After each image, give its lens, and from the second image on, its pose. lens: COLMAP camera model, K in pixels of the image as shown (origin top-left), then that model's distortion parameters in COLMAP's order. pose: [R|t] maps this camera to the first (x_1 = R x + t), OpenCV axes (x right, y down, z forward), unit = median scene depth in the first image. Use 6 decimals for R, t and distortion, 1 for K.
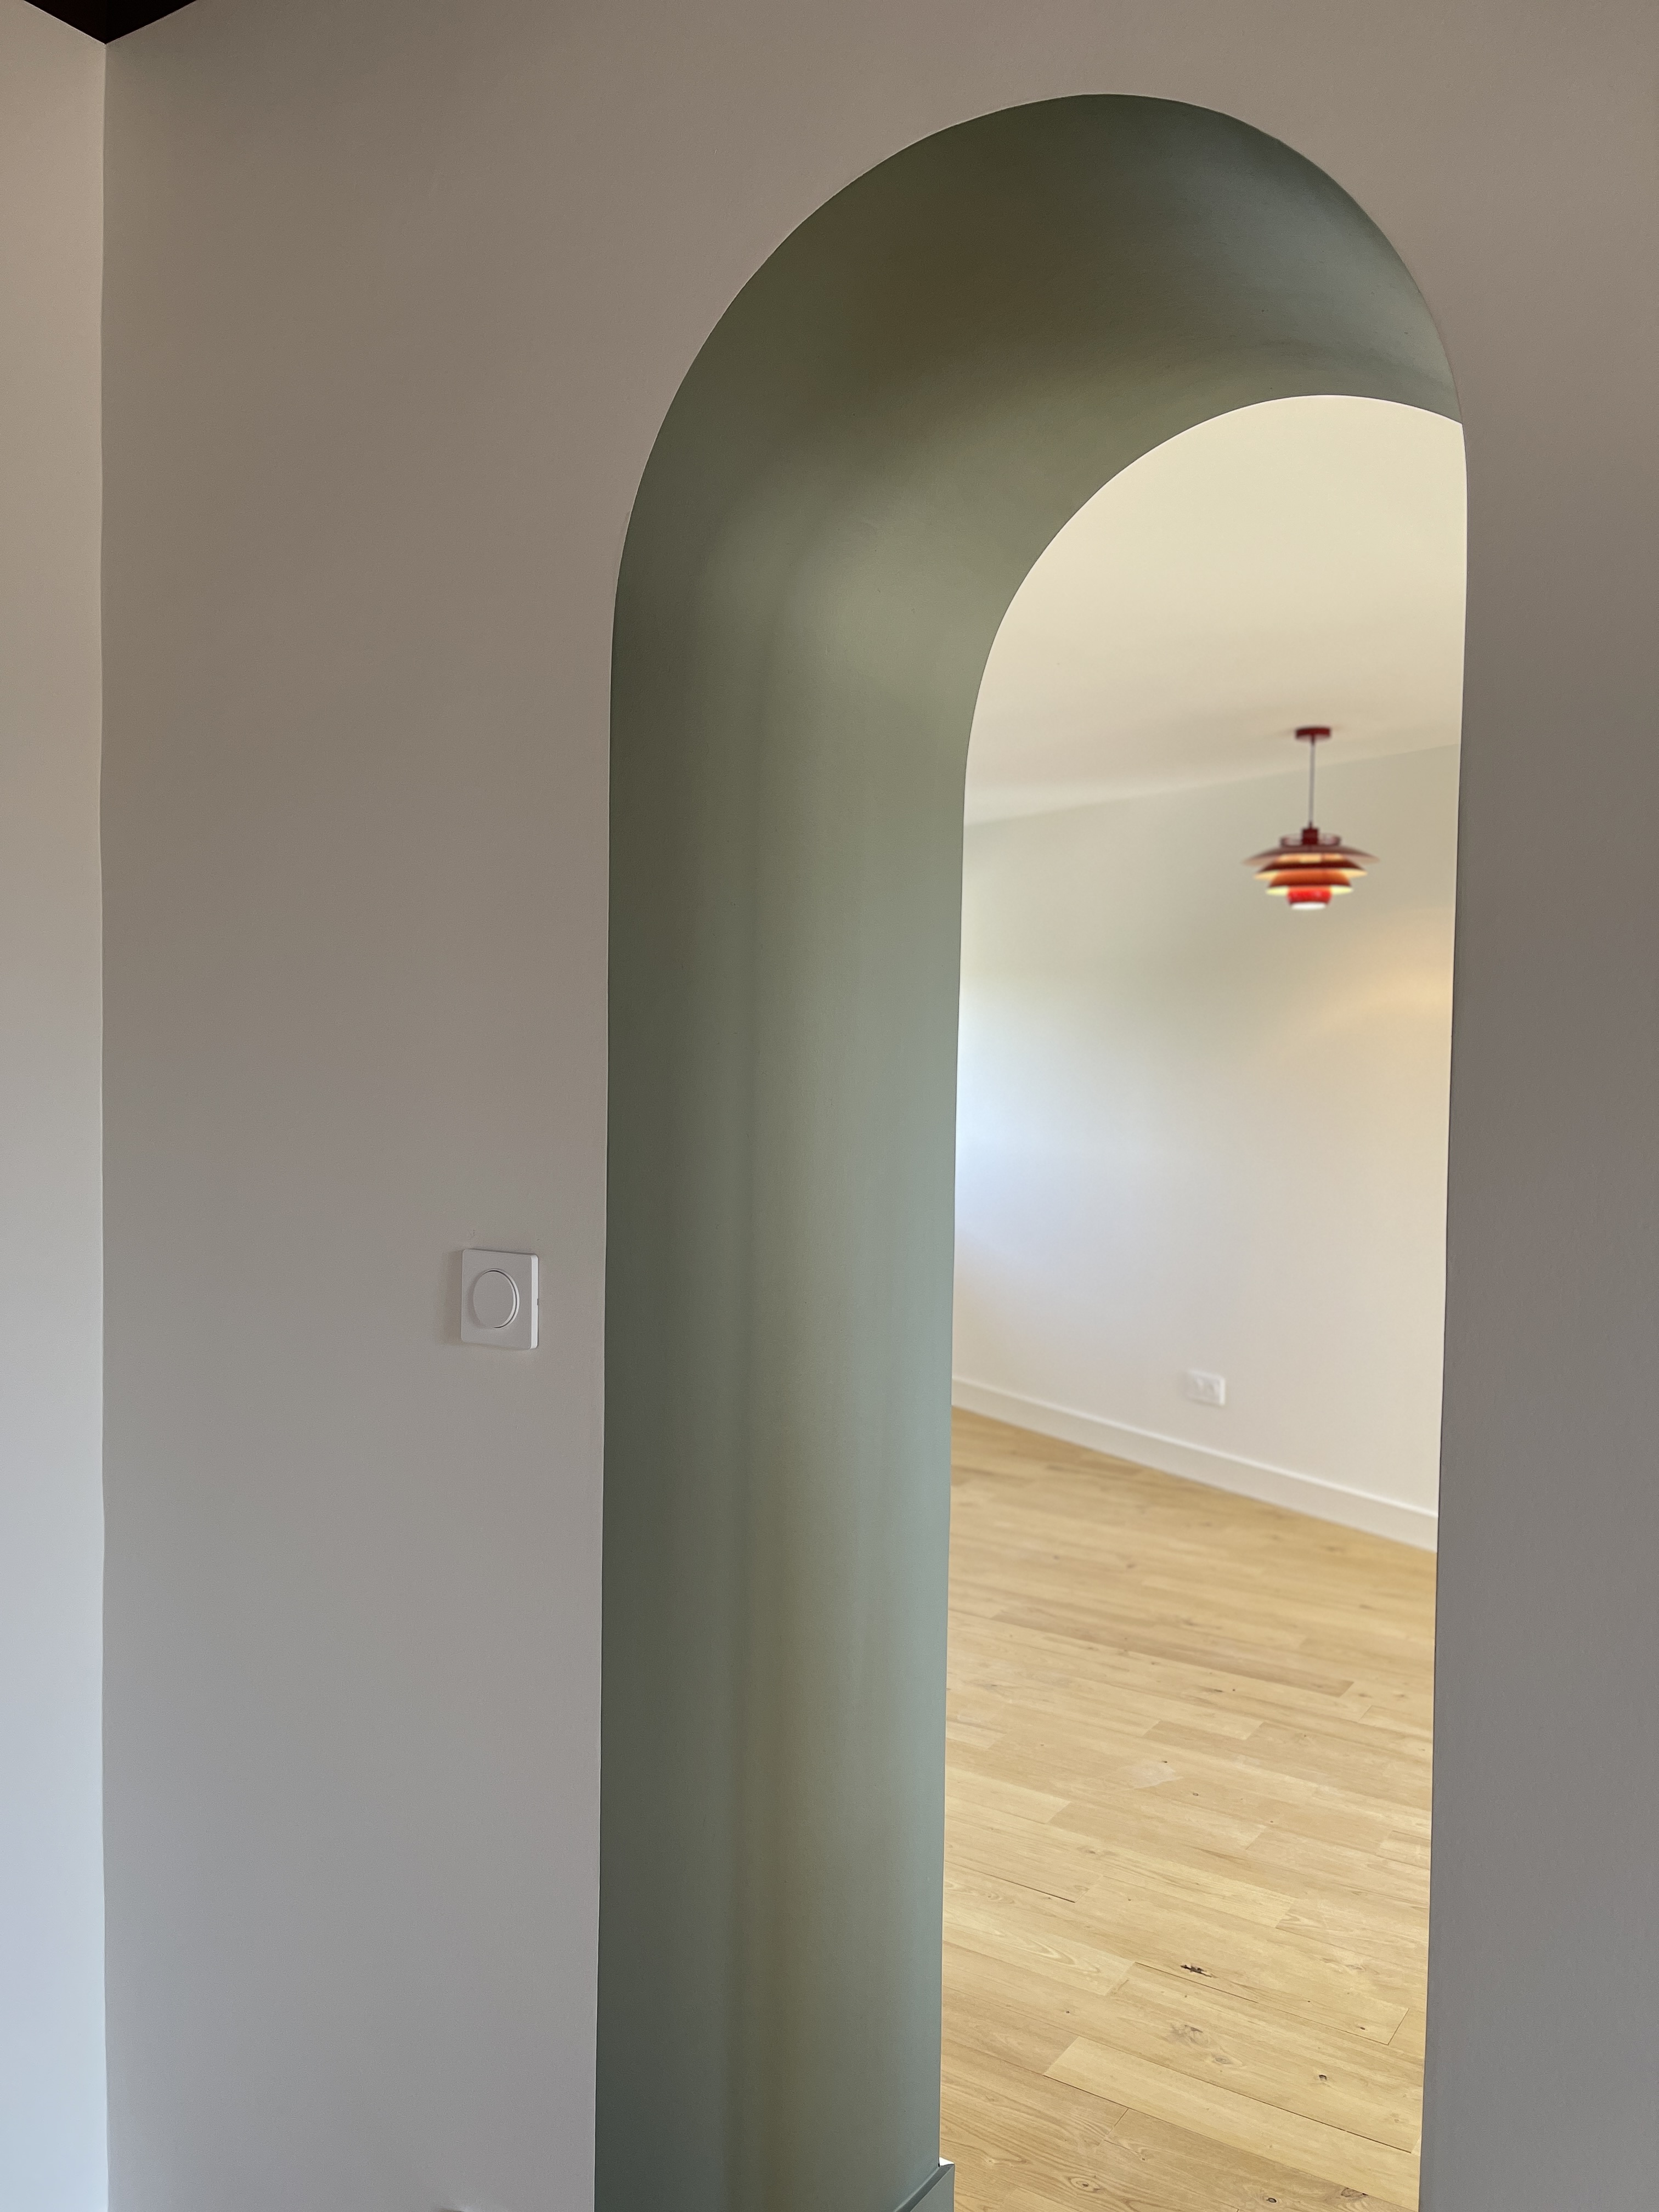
lens RADIAL K [[1684.9, 0, 827.7], [0, 1684.9, 1099.1], [0, 0, 1]] dist [0.030598, -0.033012]
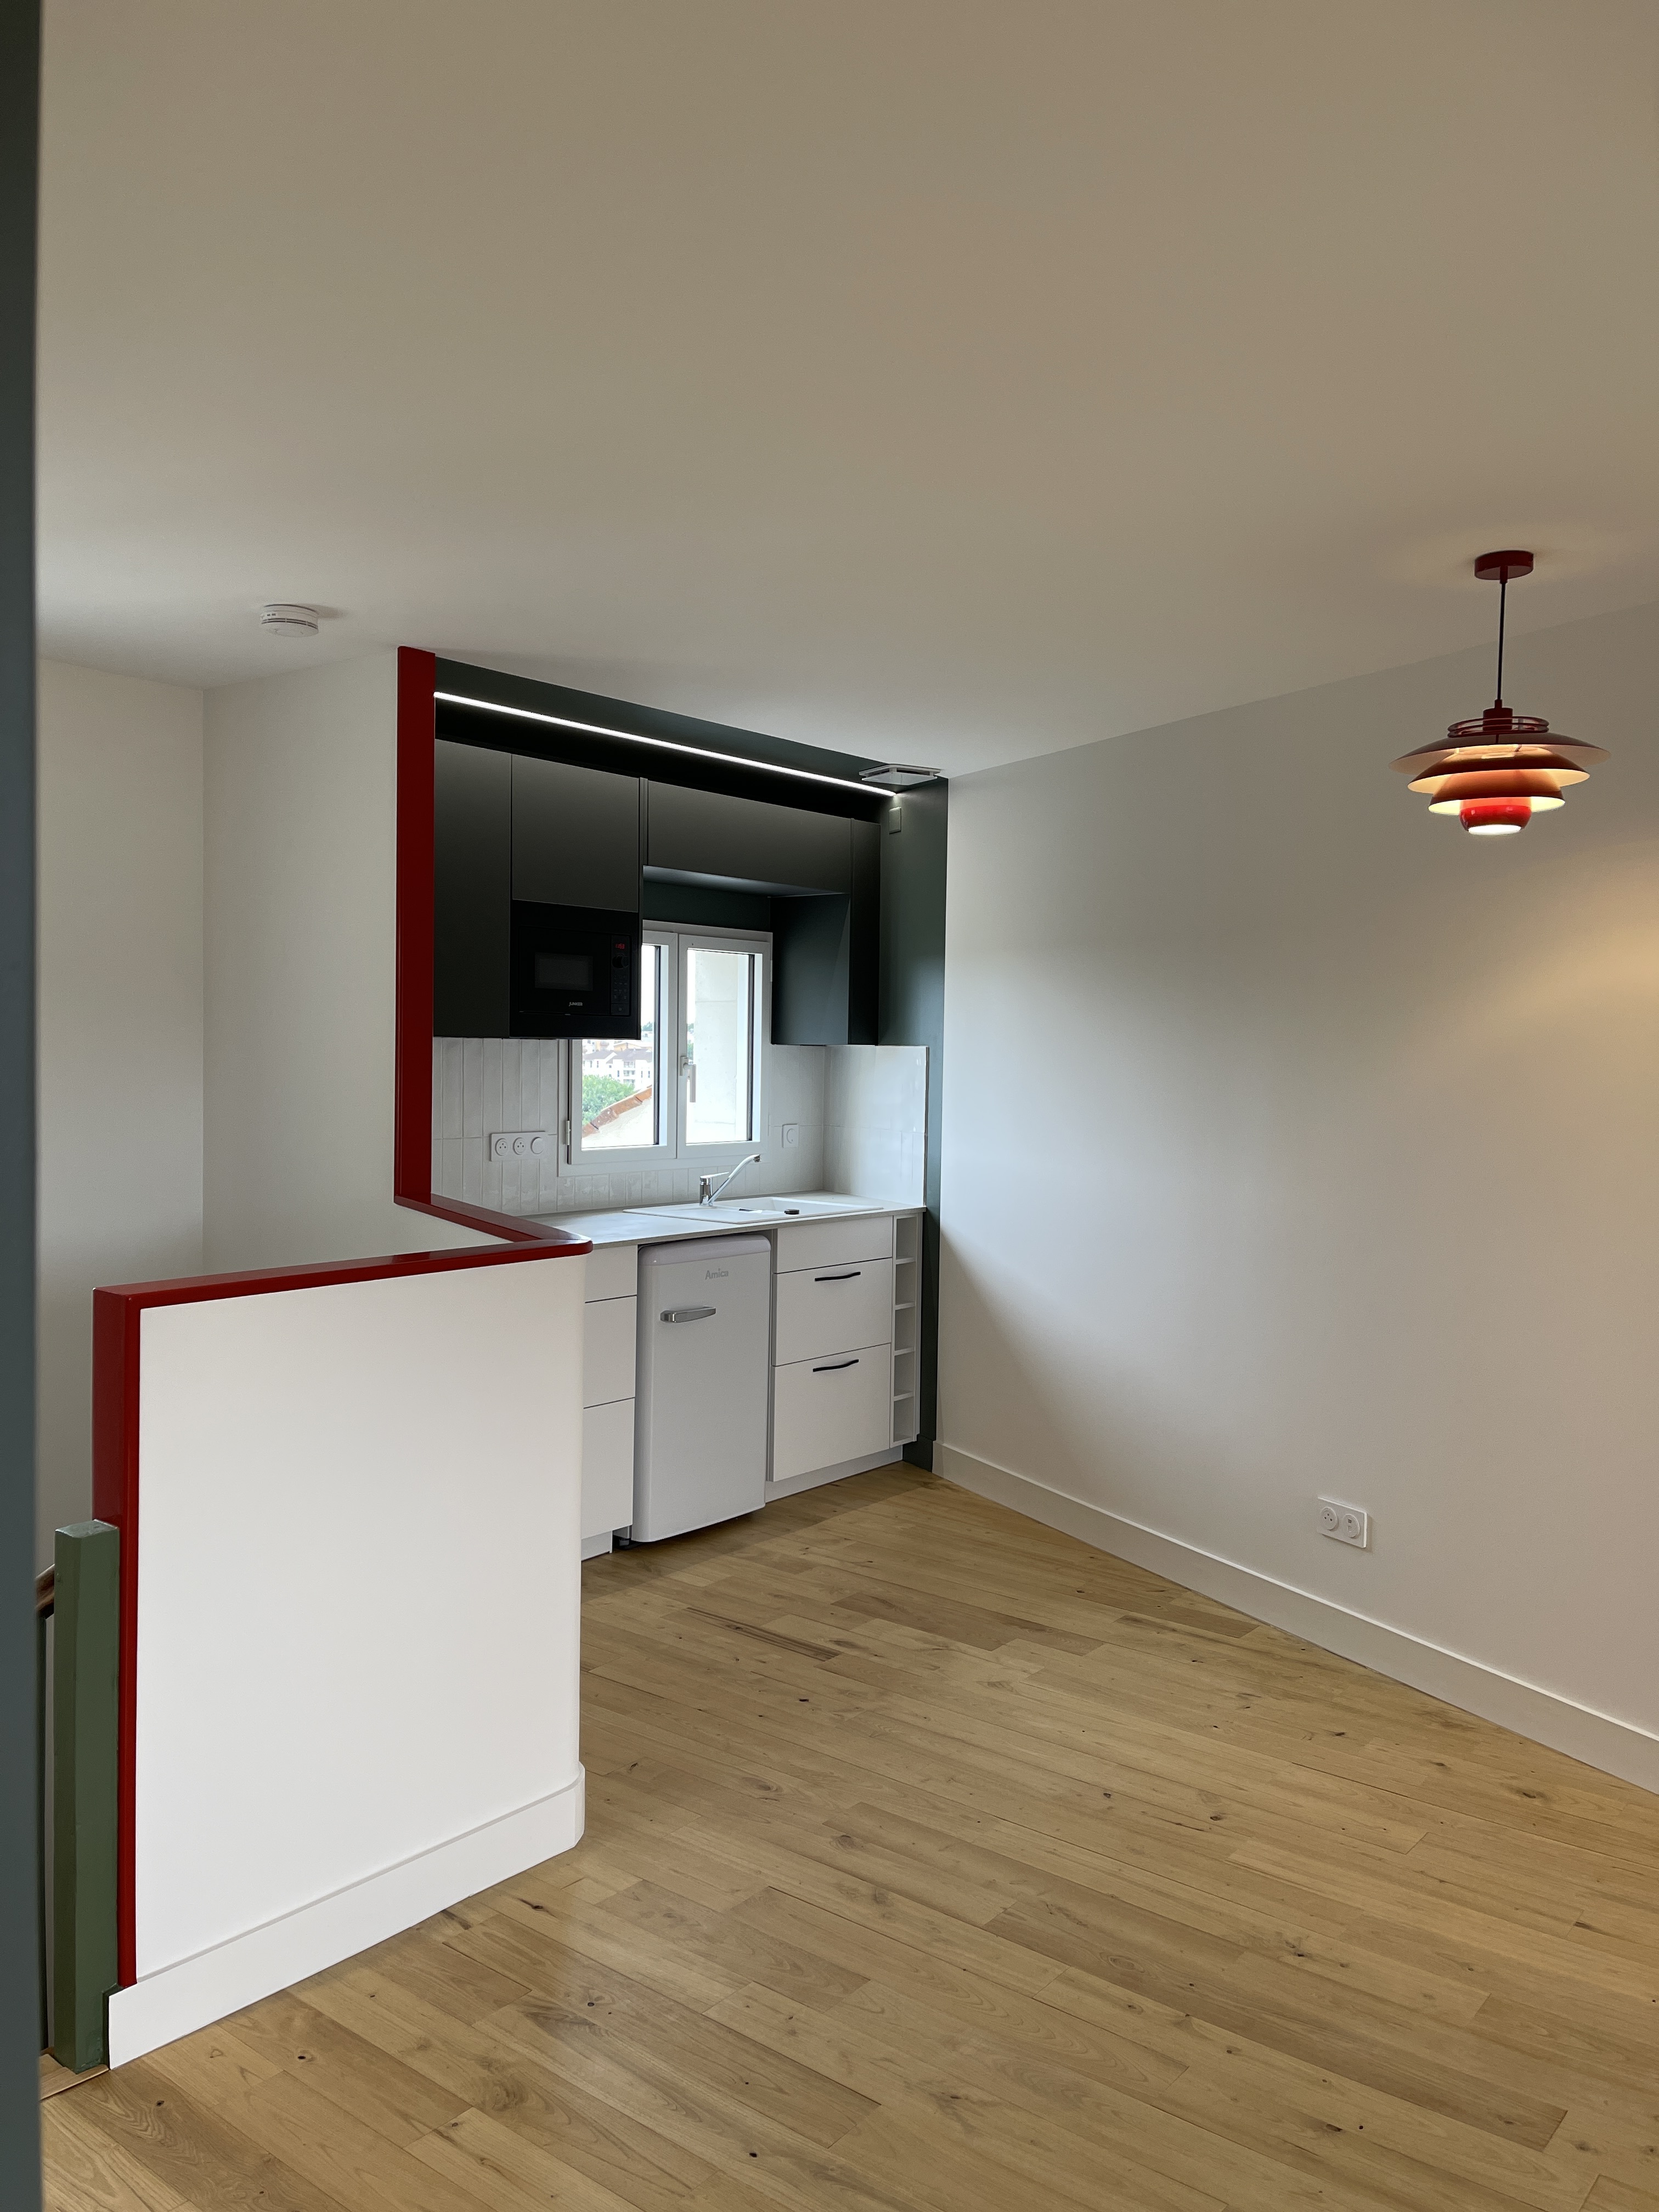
lens RADIAL K [[1684.9, 0, 816.1], [0, 1684.9, 1102.8], [0, 0, 1]] dist [0.030598, -0.033012]
pose [[0.994582, 0.001259, -0.103952, 0.093503], [-0.000604, 0.999980, 0.006329, -0.012516], [0.103958, -0.006232, 0.994562, 0.326475]]
